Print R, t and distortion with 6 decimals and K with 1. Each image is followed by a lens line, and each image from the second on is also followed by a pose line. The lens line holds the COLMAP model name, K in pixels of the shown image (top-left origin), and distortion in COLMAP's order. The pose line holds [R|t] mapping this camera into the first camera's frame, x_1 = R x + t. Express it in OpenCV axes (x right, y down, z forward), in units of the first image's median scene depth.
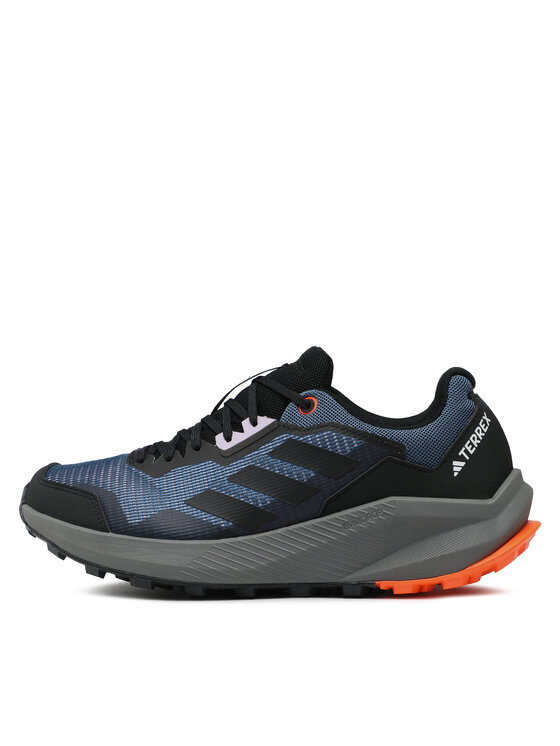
lens RADIAL K [[1713.6, 0, 279.9], [0, 1713.6, 372.9], [0, 0, 1]] dist [-0.441267, 0.000000]
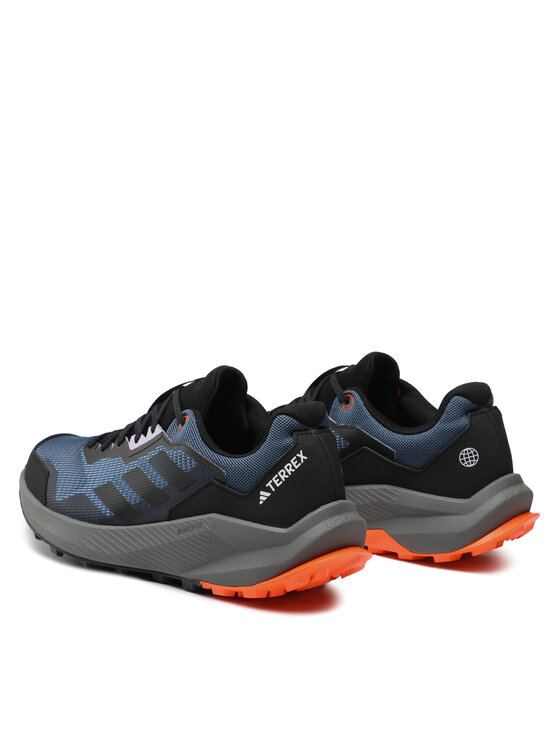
lens RADIAL K [[2614.8, 0, 280.1], [0, 2614.8, 372.7], [0, 0, 1]] dist [0.362510, 0.000000]
pose [[0.772614, 0.126201, -0.622206, 1.211262], [0.005781, 0.978605, 0.205668, -0.393825], [0.634849, -0.162499, 0.755354, -0.325657]]
